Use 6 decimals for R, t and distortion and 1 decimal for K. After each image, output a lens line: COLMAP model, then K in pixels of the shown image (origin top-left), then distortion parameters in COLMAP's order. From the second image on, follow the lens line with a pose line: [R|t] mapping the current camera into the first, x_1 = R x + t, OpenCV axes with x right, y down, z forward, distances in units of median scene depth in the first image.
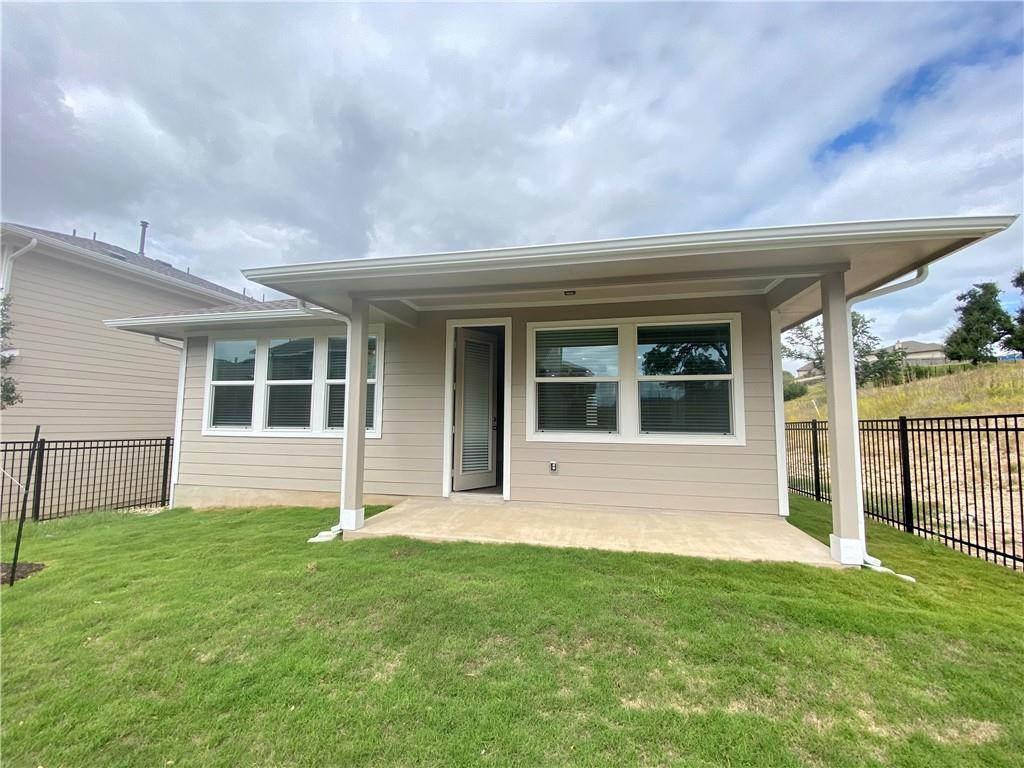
lens RADIAL K [[418.7, 0, 513.9], [0, 418.7, 384.0], [0, 0, 1]] dist [-0.005071, -0.003078]
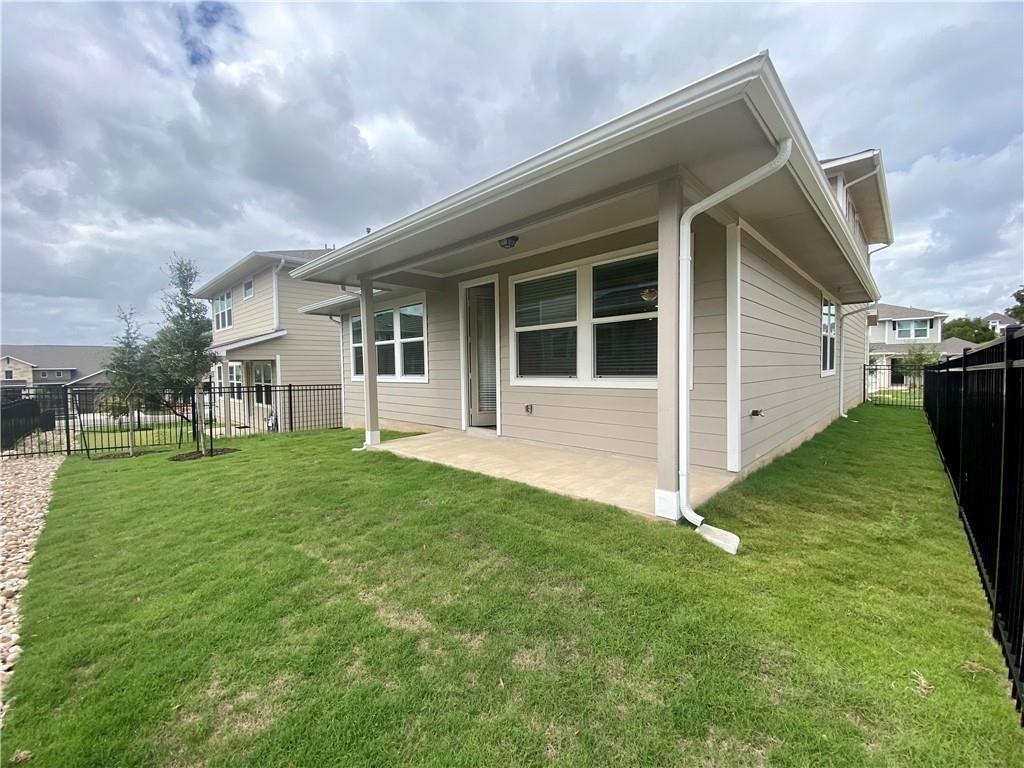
lens RADIAL K [[418.7, 0, 532.1], [0, 418.7, 392.2], [0, 0, 1]] dist [-0.005071, -0.003078]
pose [[0.857712, 0.011197, -0.514008, 0.637319], [0.062036, 0.990204, 0.125088, 0.017314], [0.510374, -0.139176, 0.848616, 0.067018]]
